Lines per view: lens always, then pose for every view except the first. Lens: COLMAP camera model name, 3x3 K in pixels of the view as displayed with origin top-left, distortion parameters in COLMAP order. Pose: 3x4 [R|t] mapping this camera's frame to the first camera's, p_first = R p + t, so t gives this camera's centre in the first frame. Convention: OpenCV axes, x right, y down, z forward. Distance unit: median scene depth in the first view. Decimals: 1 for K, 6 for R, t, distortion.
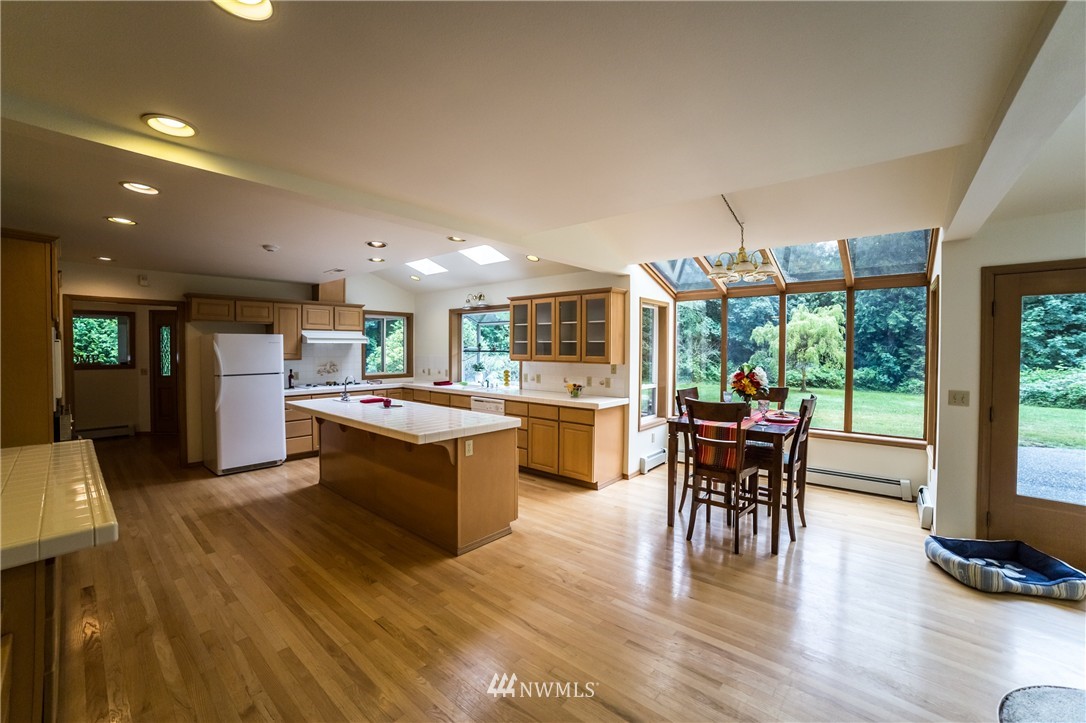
lens RADIAL K [[418.3, 0, 544.7], [0, 418.3, 354.2], [0, 0, 1]] dist [-0.021358, -0.000056]
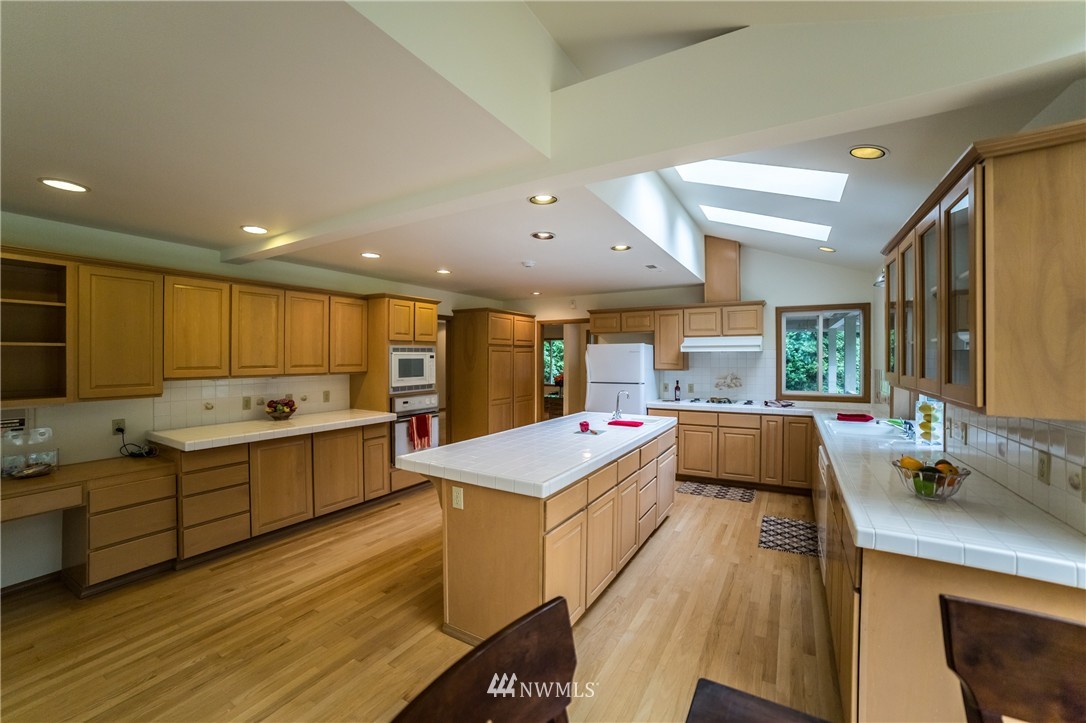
lens RADIAL K [[446.9, 0, 536.5], [0, 446.9, 357.1], [0, 0, 1]] dist [-0.016839, 0.000204]
pose [[0.176650, 0.007168, -0.984248, 0.320735], [-0.018423, 0.999822, 0.003975, -0.013888], [0.984101, 0.017431, 0.176751, 0.524953]]
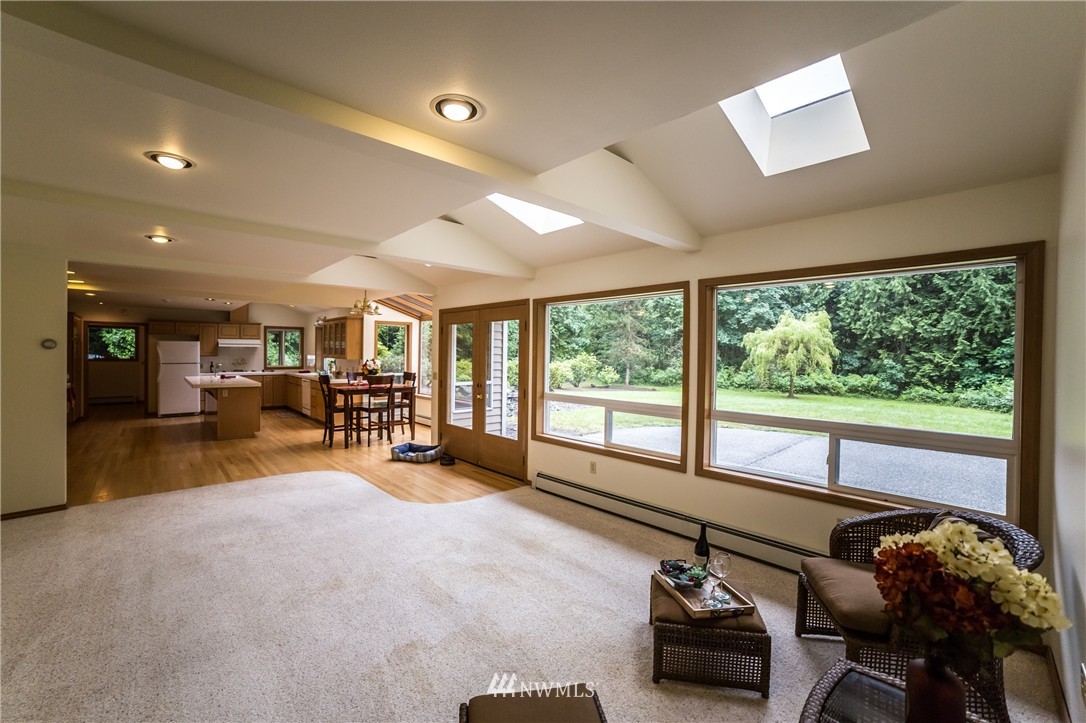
lens RADIAL K [[418.3, 0, 536.4], [0, 418.3, 356.5], [0, 0, 1]] dist [-0.021358, -0.000056]
pose [[0.994092, 0.008039, -0.108240, 0.910542], [-0.008640, 0.999950, -0.005083, 0.011858], [0.108194, 0.005989, 0.994112, -0.543827]]
